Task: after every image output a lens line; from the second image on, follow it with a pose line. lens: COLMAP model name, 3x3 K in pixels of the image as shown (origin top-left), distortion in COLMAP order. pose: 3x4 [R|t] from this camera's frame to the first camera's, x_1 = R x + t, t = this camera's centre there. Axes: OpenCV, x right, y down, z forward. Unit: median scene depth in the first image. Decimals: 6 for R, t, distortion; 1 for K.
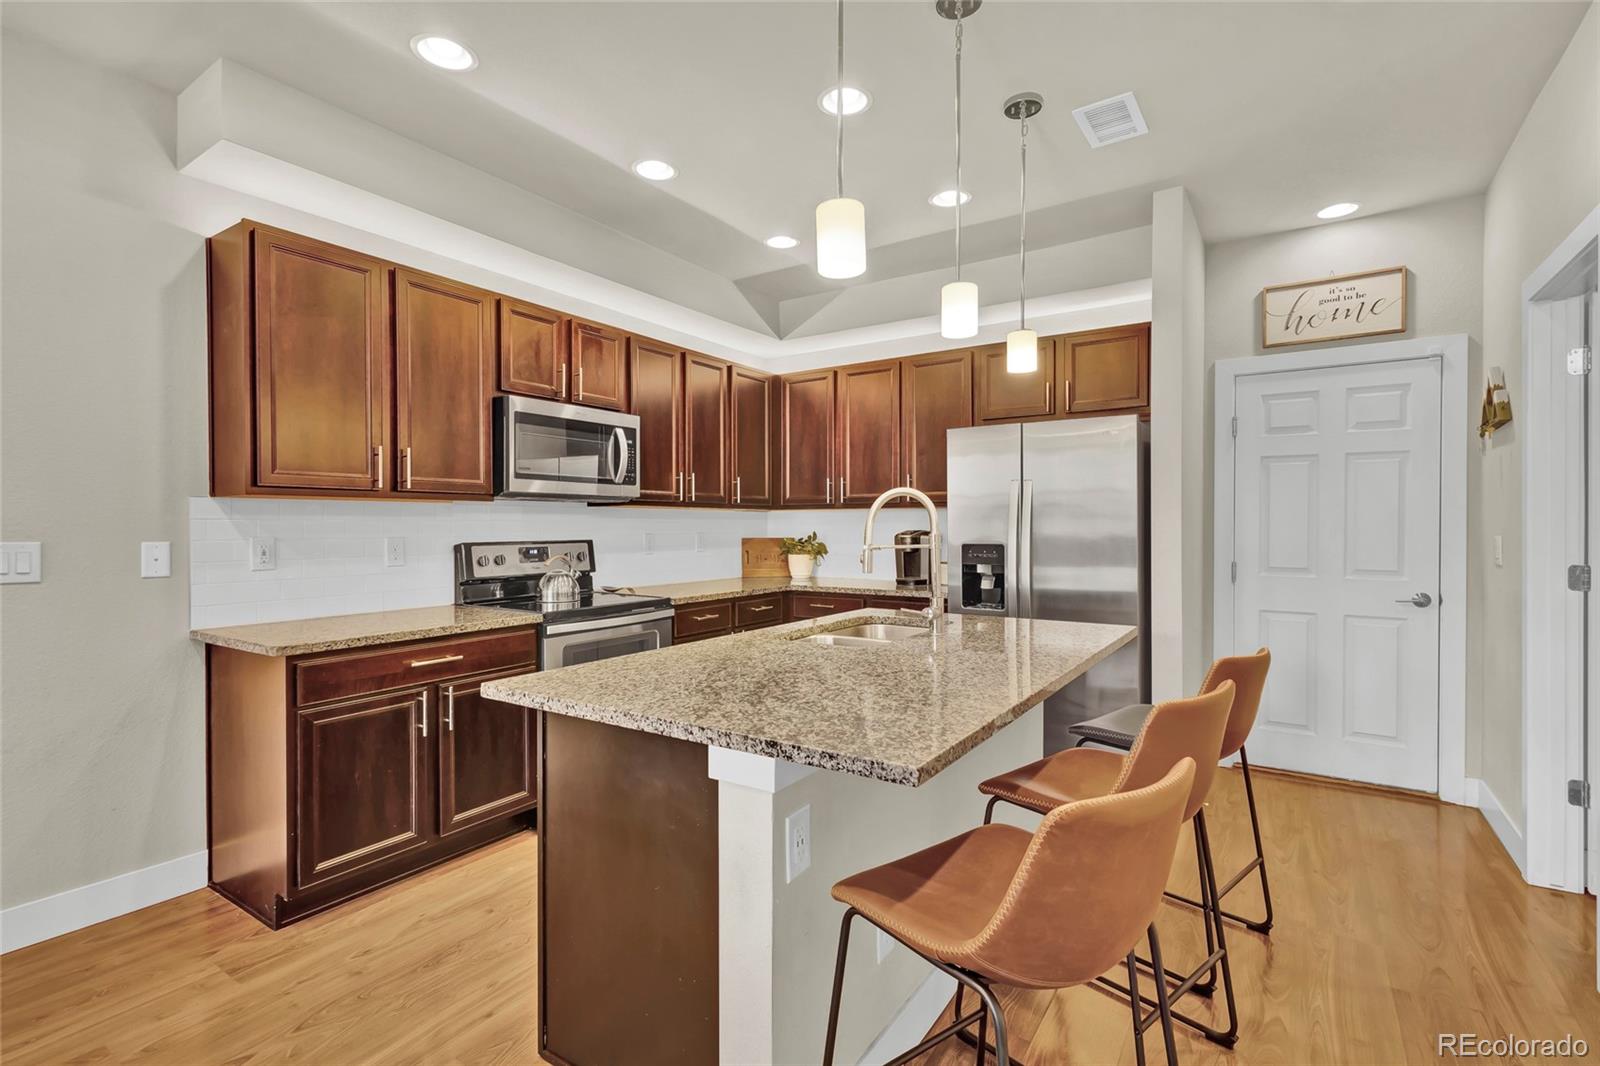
lens RADIAL K [[747.2, 0, 800.0], [0, 747.2, 533.0], [0, 0, 1]] dist [0.006356, -0.000511]
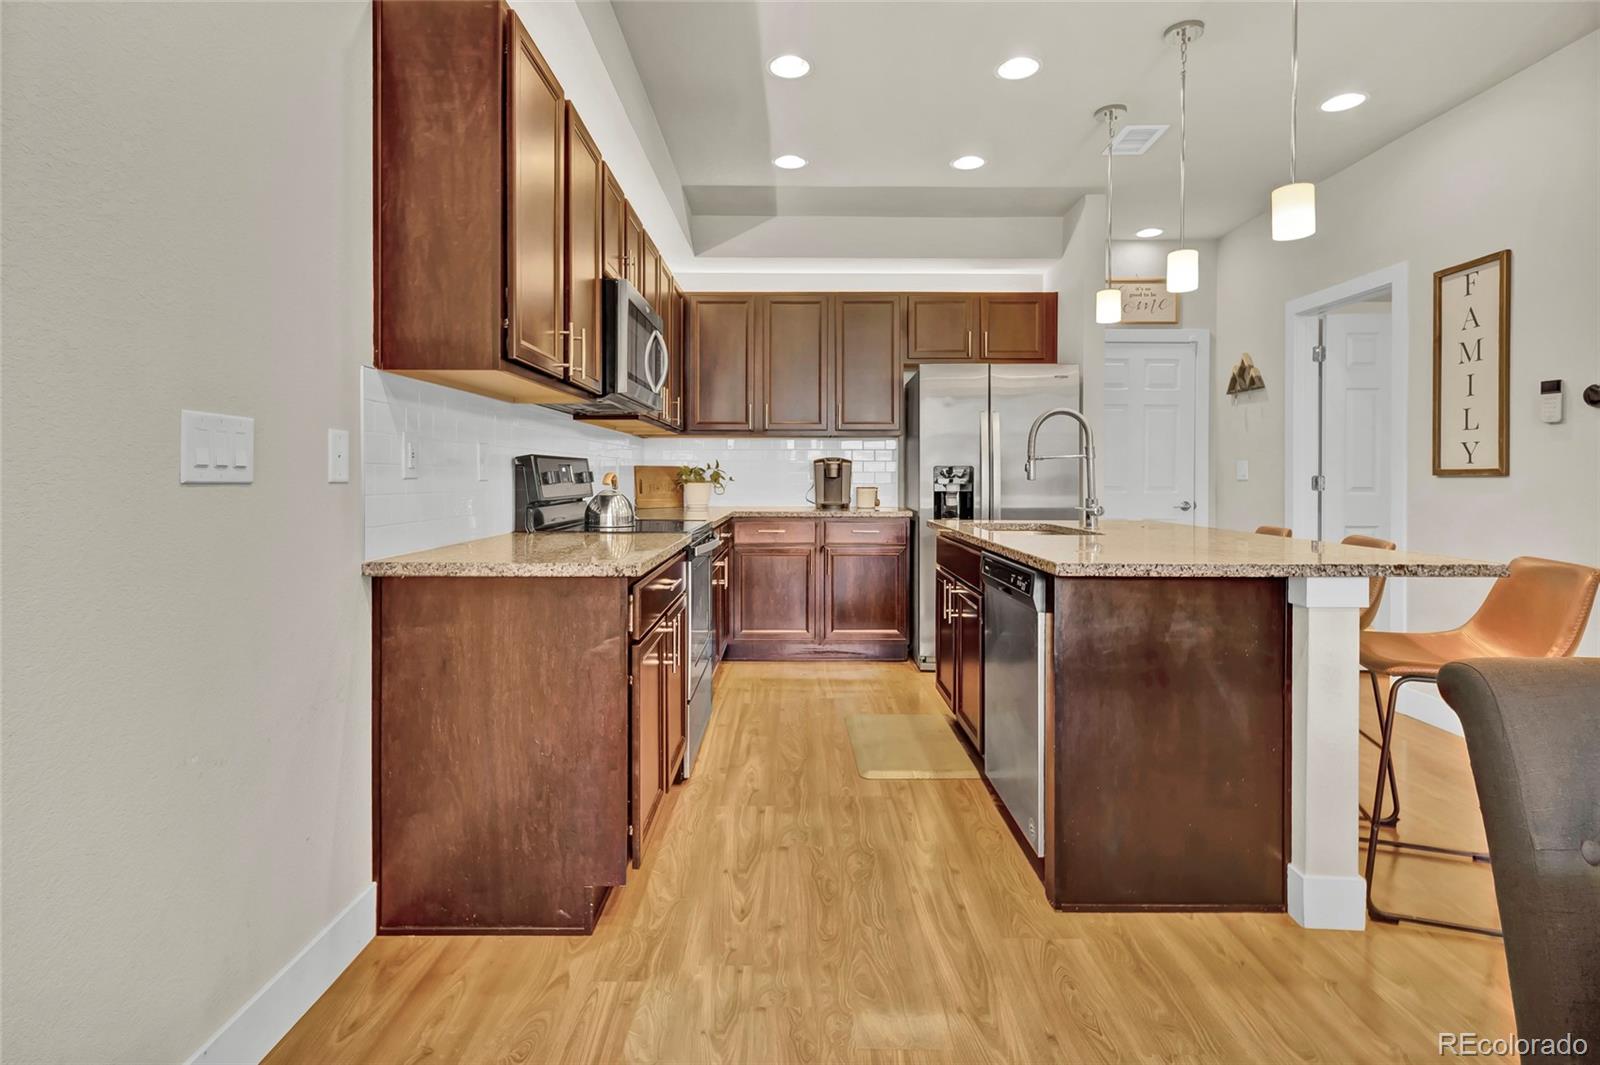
lens RADIAL K [[777.0, 0, 802.8], [0, 777.0, 483.6], [0, 0, 1]] dist [0.001127, 0.000112]
pose [[0.832741, -0.000836, 0.553663, -0.645092], [0.001109, 0.999999, -0.000158, 0.043745], [-0.553662, 0.000746, 0.832741, 0.141982]]
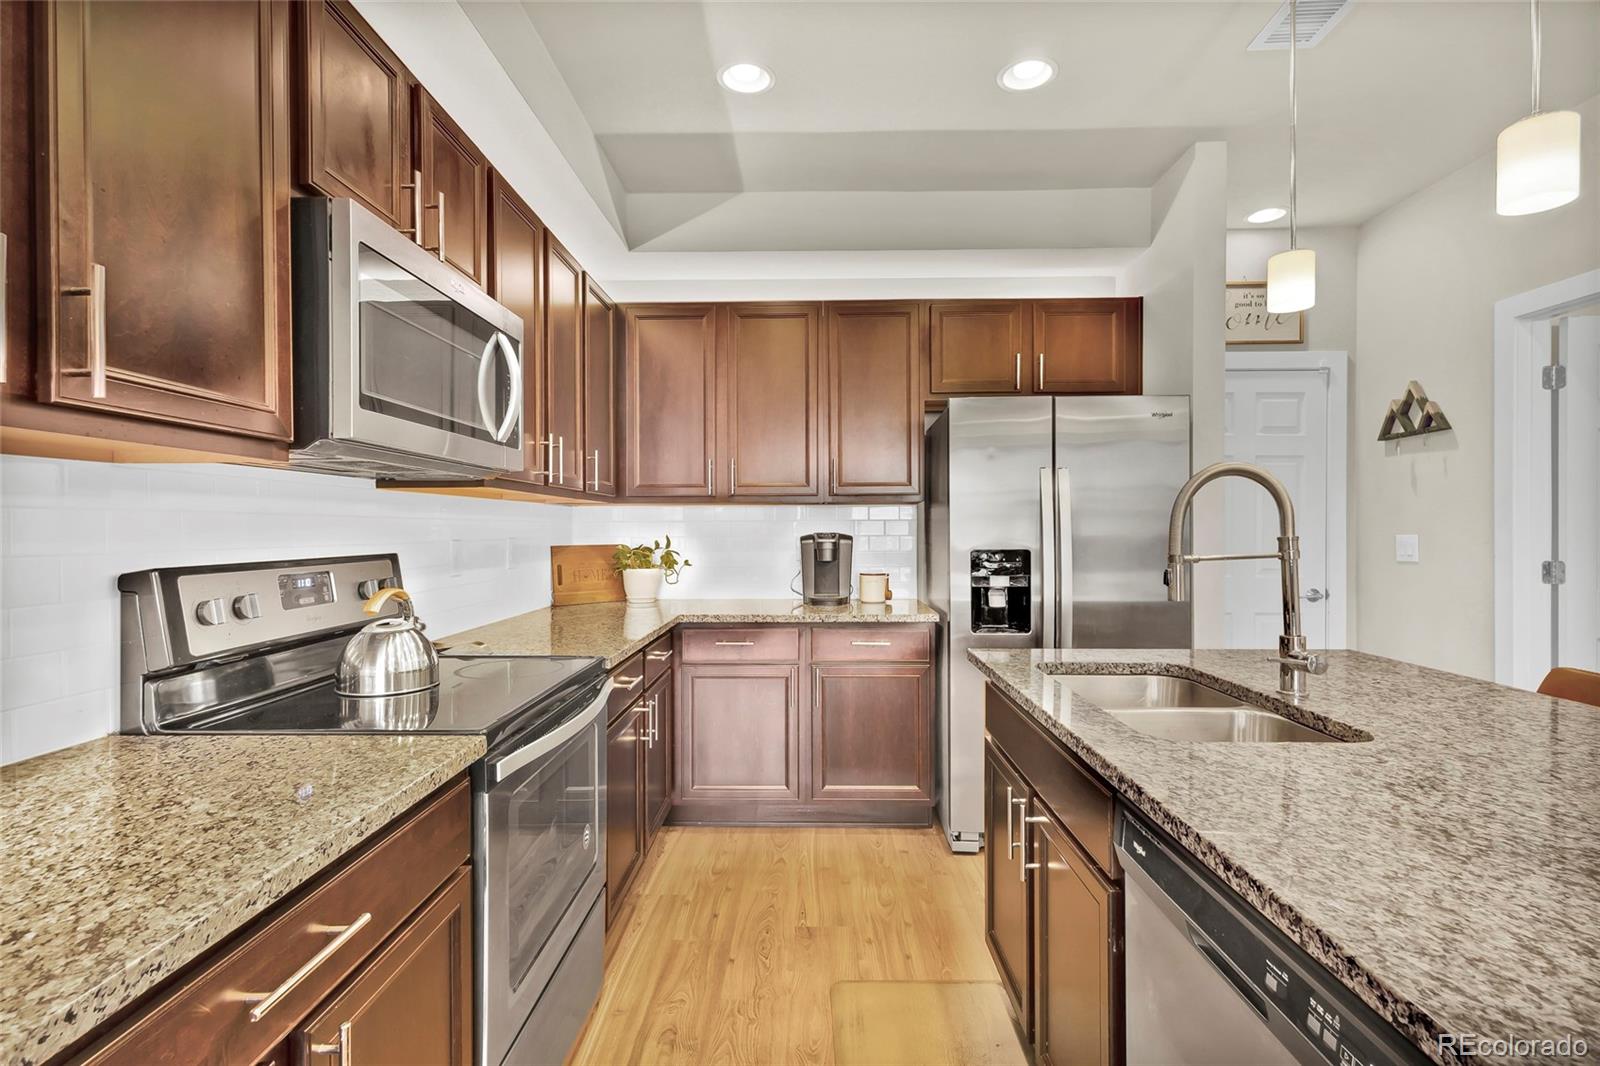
lens RADIAL K [[750.3, 0, 804.9], [0, 750.3, 541.1], [0, 0, 1]] dist [-0.000304, 0.000008]
pose [[0.845226, -0.010203, 0.534312, -0.360417], [0.007307, 0.999945, 0.007535, -0.001500], [-0.534360, -0.002465, 0.845254, 0.479324]]
